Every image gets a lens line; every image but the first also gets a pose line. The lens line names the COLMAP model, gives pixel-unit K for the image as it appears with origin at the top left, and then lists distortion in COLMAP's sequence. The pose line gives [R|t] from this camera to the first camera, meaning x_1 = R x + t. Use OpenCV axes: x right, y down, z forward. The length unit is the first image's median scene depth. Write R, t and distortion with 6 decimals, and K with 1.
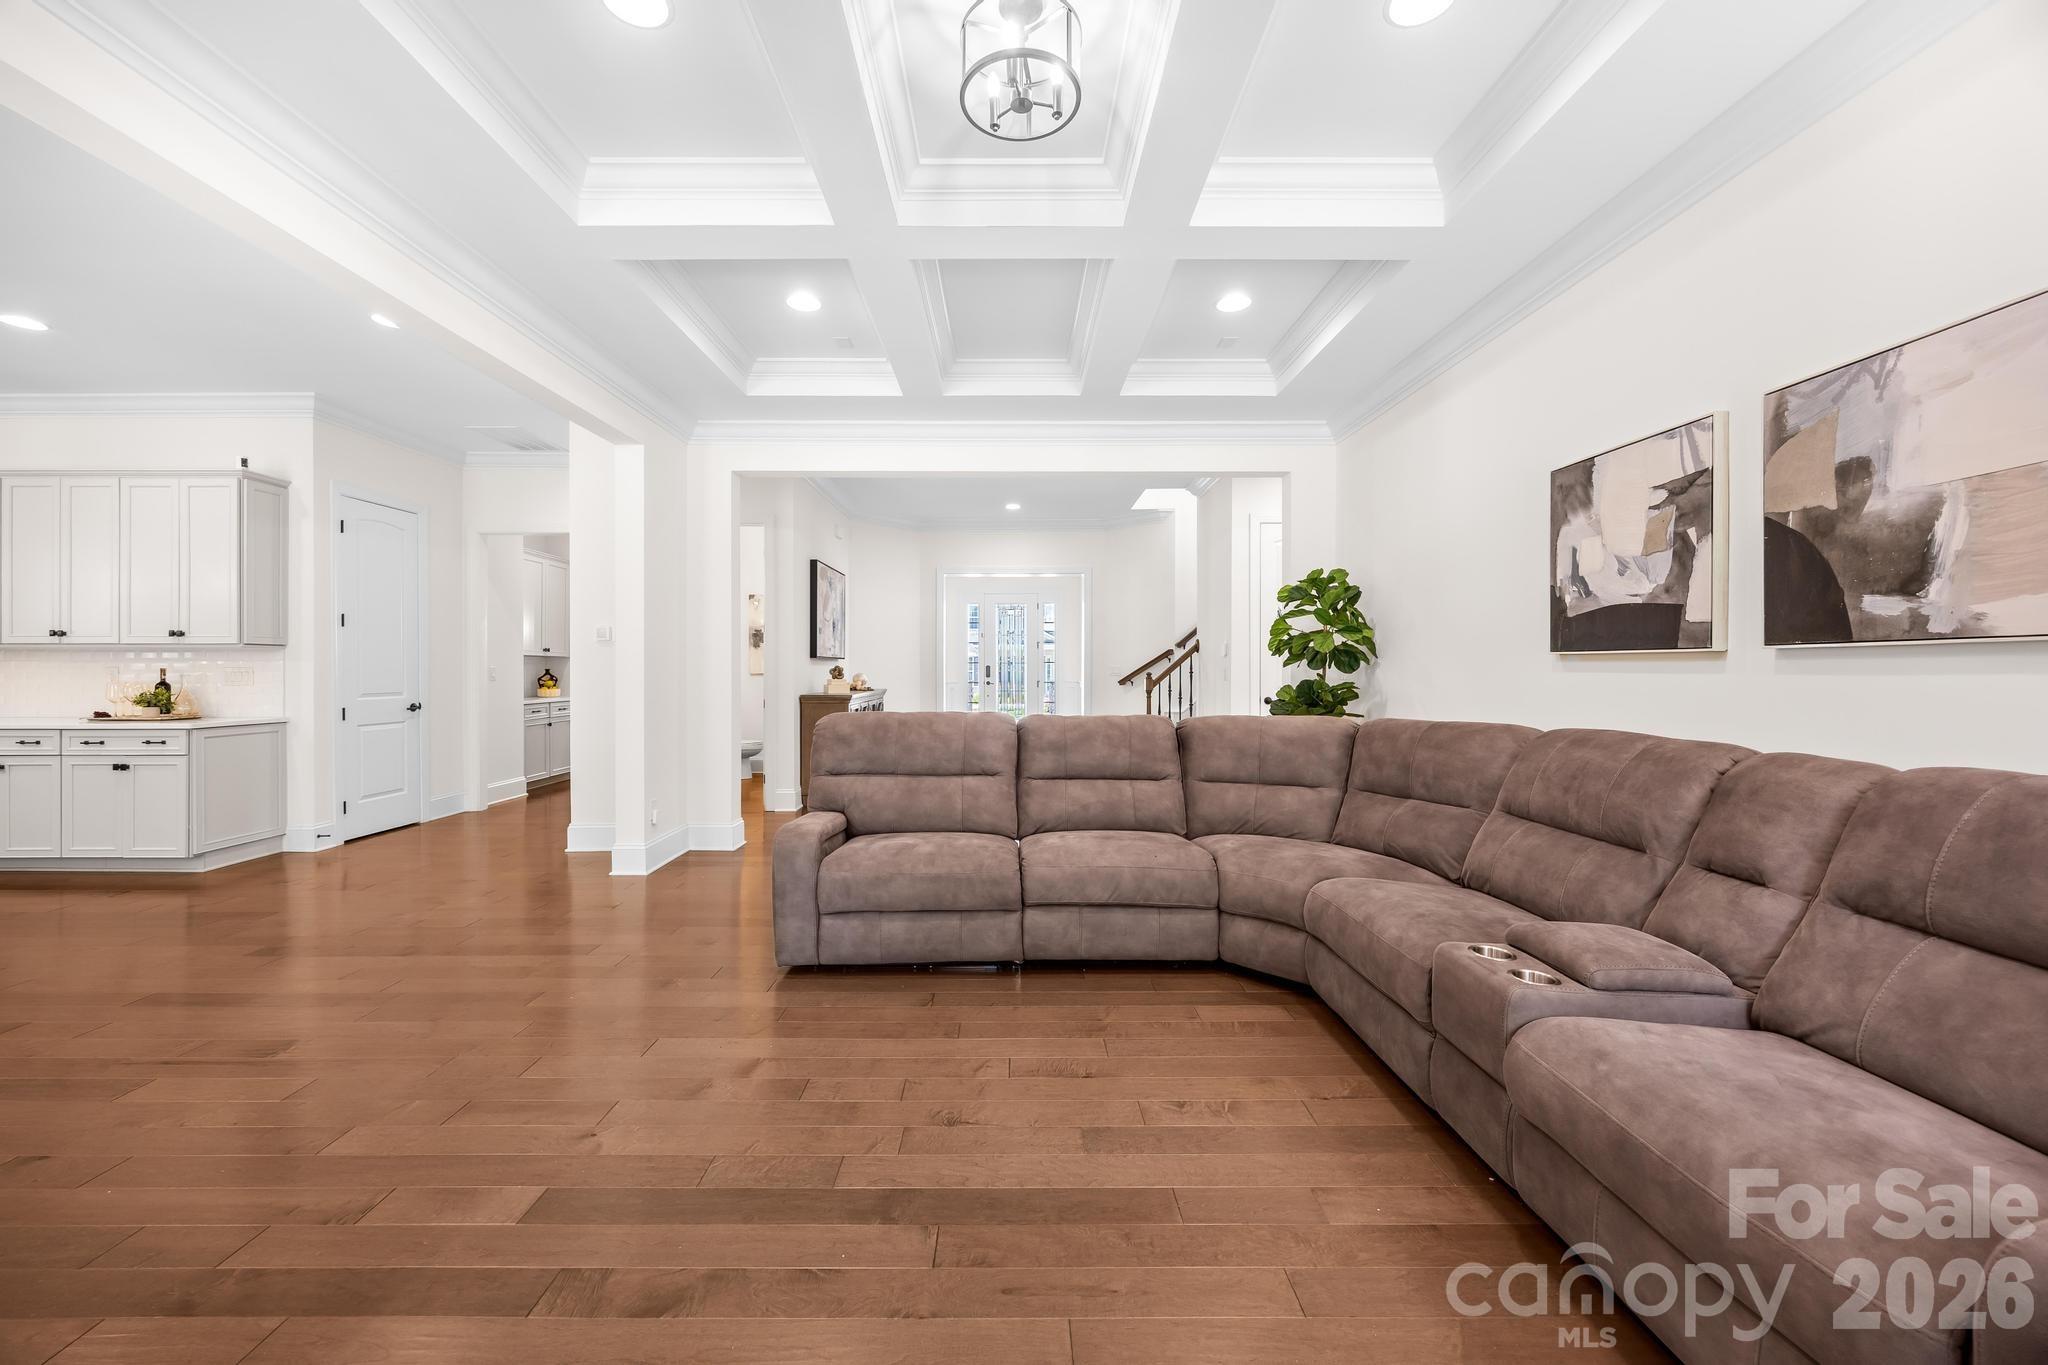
lens RADIAL K [[784.1, 0, 1017.5], [0, 784.1, 670.1], [0, 0, 1]] dist [-0.003669, -0.000546]
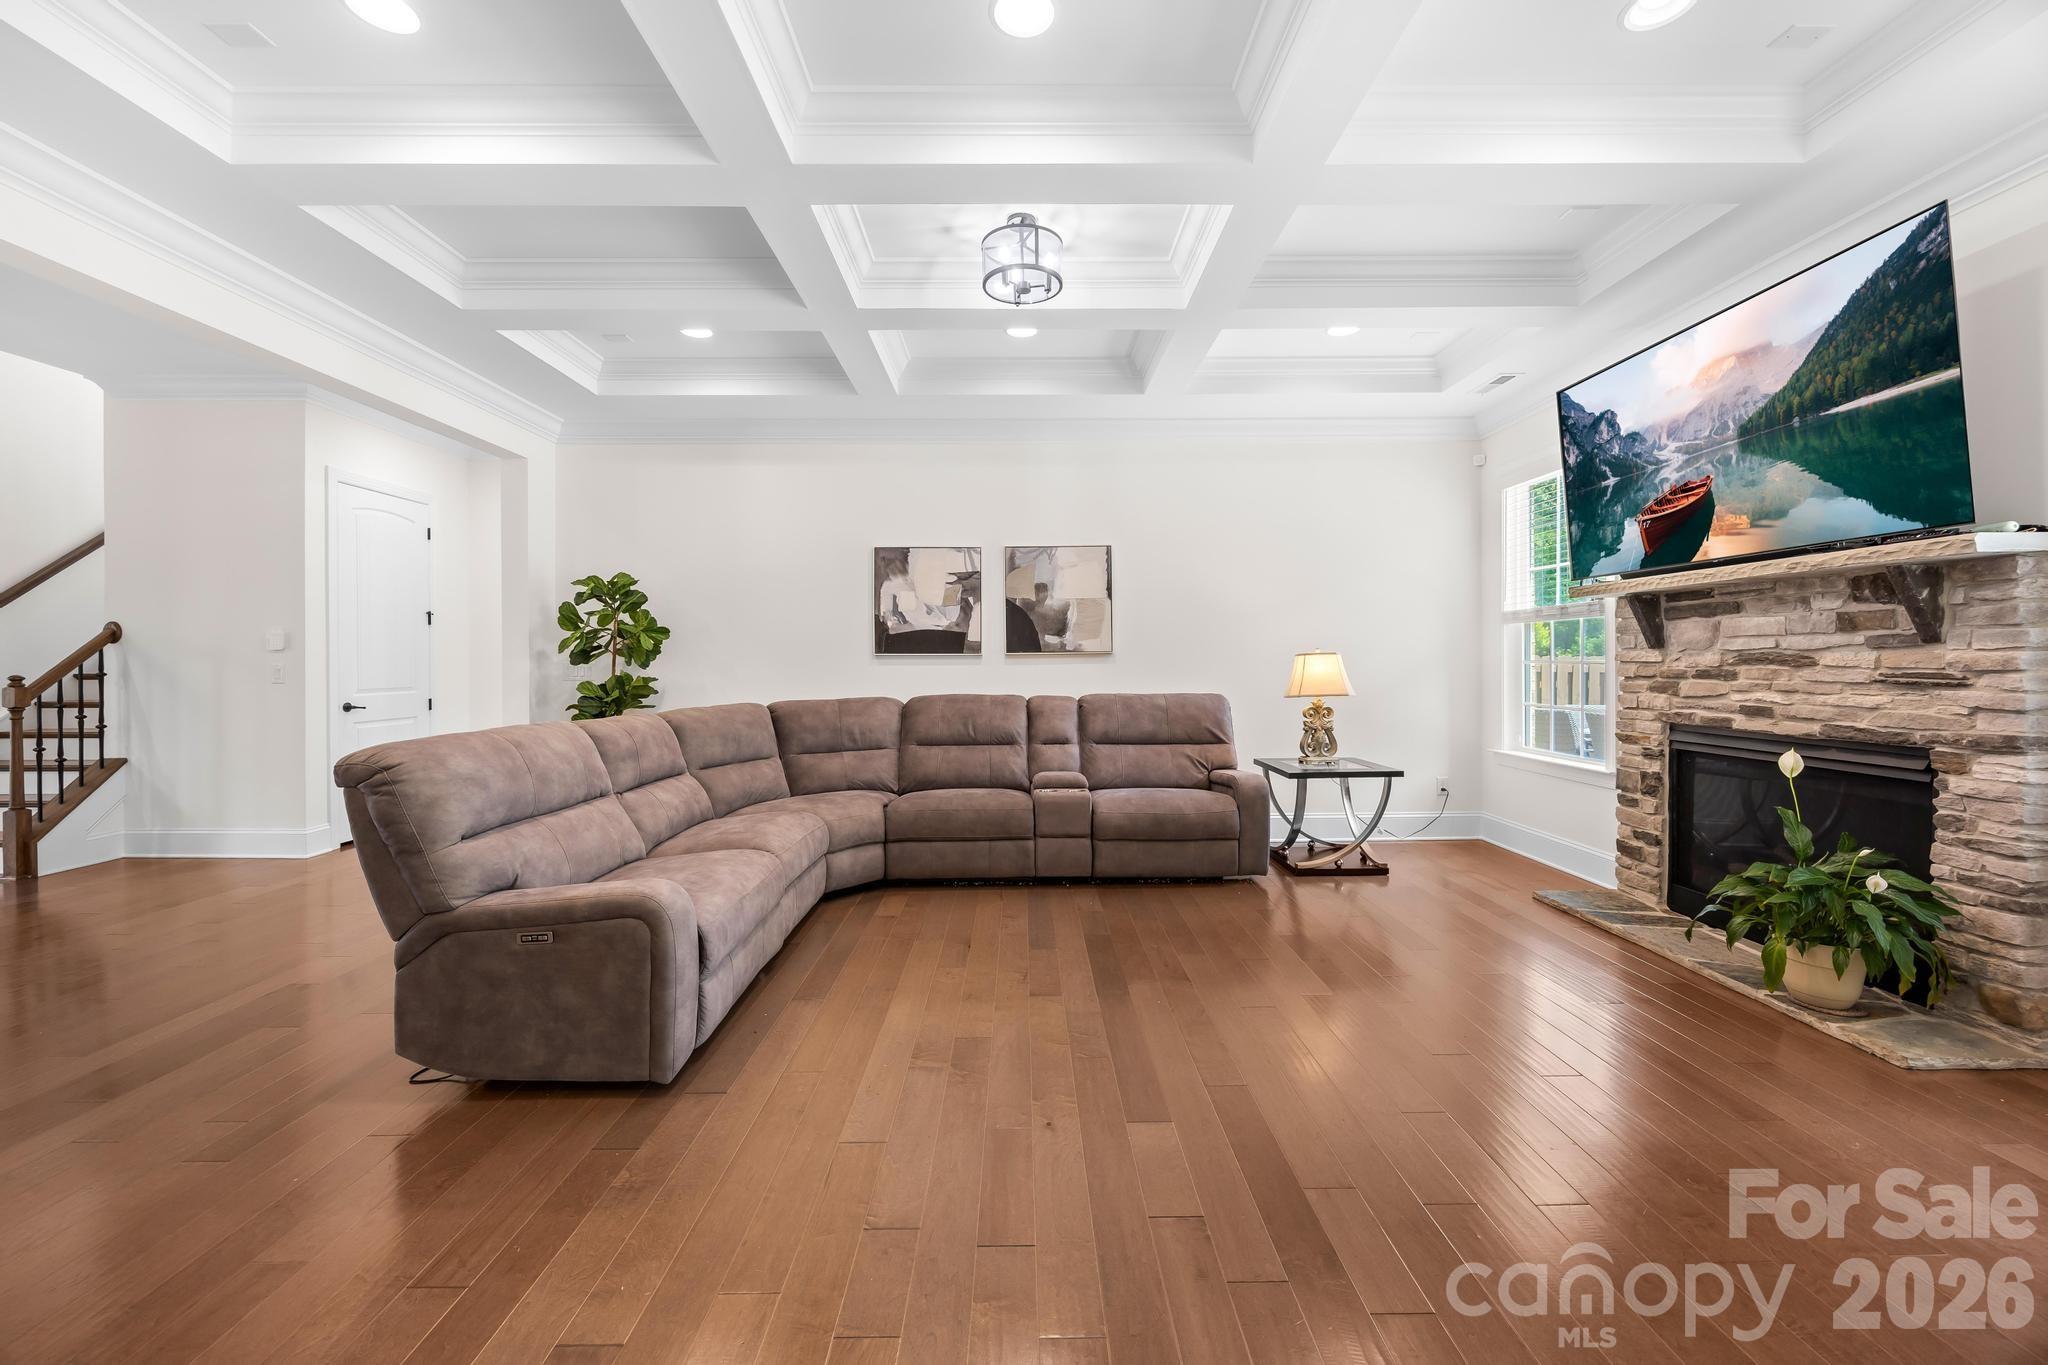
lens RADIAL K [[784.1, 0, 1023.0], [0, 784.1, 670.0], [0, 0, 1]] dist [-0.003669, -0.000546]
pose [[0.003643, -0.009210, 0.999951, -1.056671], [0.008318, 0.999923, 0.009179, -0.000973], [-0.999959, 0.008284, 0.003720, 0.699391]]
